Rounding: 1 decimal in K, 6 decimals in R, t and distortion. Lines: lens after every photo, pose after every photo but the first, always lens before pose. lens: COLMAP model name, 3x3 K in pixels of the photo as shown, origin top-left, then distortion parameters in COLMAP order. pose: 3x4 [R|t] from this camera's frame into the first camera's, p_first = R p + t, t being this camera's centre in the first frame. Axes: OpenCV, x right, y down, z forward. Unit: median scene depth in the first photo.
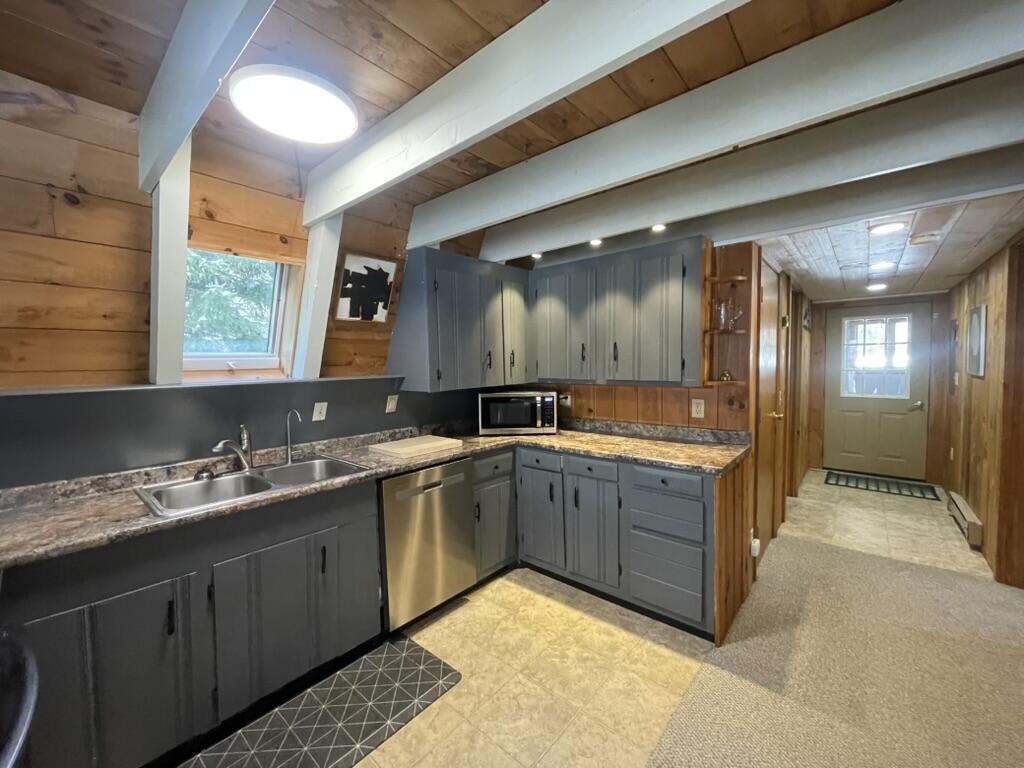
lens RADIAL K [[413.8, 0, 510.4], [0, 413.8, 381.1], [0, 0, 1]] dist [-0.003142, 0.000592]
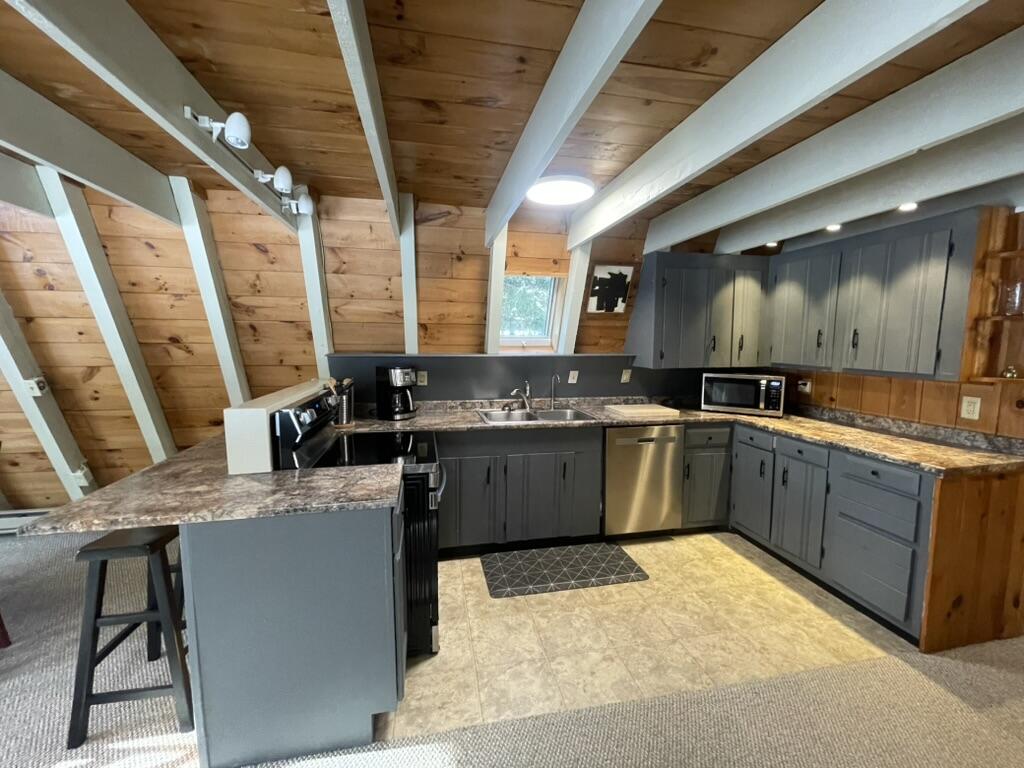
lens RADIAL K [[413.8, 0, 511.9], [0, 413.8, 385.3], [0, 0, 1]] dist [-0.003142, 0.000592]
pose [[0.796713, 0.087209, -0.598033, 0.246465], [-0.046580, 0.995451, 0.083108, -0.008397], [0.602561, -0.038357, 0.797151, -0.293795]]
